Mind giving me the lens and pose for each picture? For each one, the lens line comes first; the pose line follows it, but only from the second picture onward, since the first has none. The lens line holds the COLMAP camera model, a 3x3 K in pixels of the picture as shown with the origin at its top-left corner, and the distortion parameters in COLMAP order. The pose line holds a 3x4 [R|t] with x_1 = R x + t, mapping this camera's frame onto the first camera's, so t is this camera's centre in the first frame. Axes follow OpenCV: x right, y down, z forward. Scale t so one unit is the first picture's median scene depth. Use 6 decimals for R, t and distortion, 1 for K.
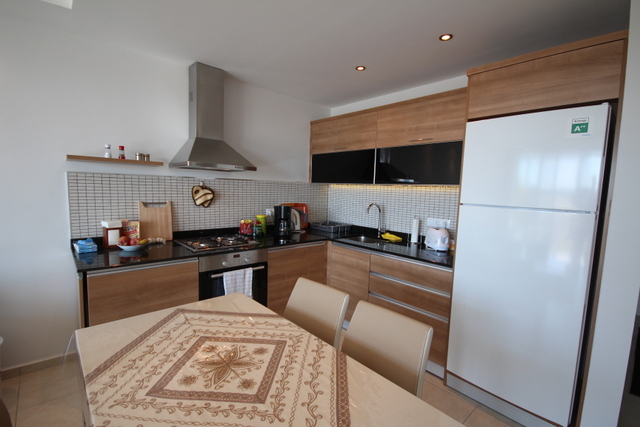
lens RADIAL K [[294.7, 0, 318.2], [0, 294.7, 215.5], [0, 0, 1]] dist [-0.002177, -0.000795]
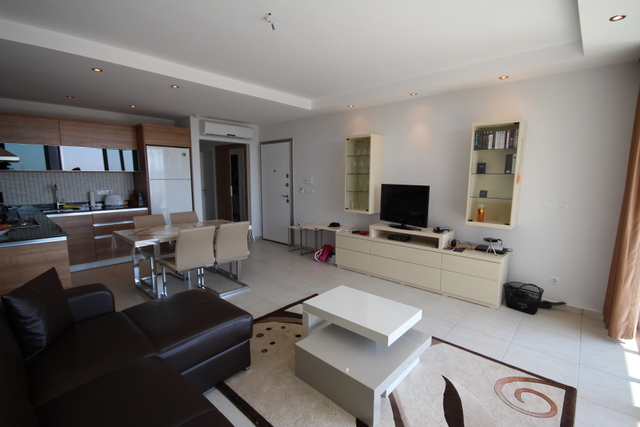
lens RADIAL K [[294.7, 0, 319.7], [0, 294.7, 213.9], [0, 0, 1]] dist [-0.002177, -0.000795]
pose [[-0.098030, -0.161947, 0.981918, -1.474902], [0.089236, 0.981265, 0.170749, -0.037358], [-0.991175, 0.104361, -0.081742, -0.107219]]
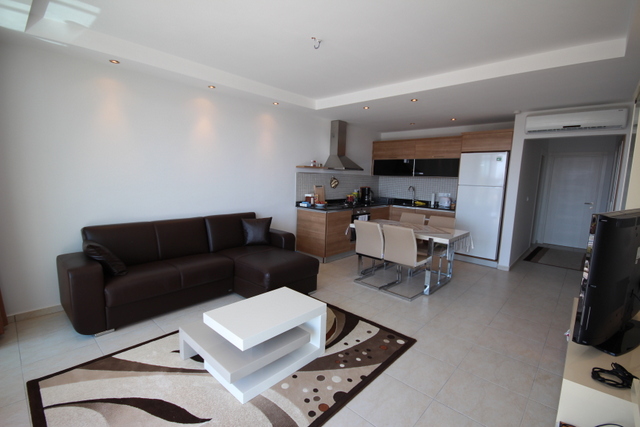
lens RADIAL K [[294.7, 0, 320.8], [0, 294.7, 215.0], [0, 0, 1]] dist [-0.002177, -0.000795]
pose [[0.994899, -0.015761, 0.099638, -0.688286], [0.012195, 0.999267, 0.036297, 0.080856], [-0.100137, -0.034896, 0.994362, -1.018633]]
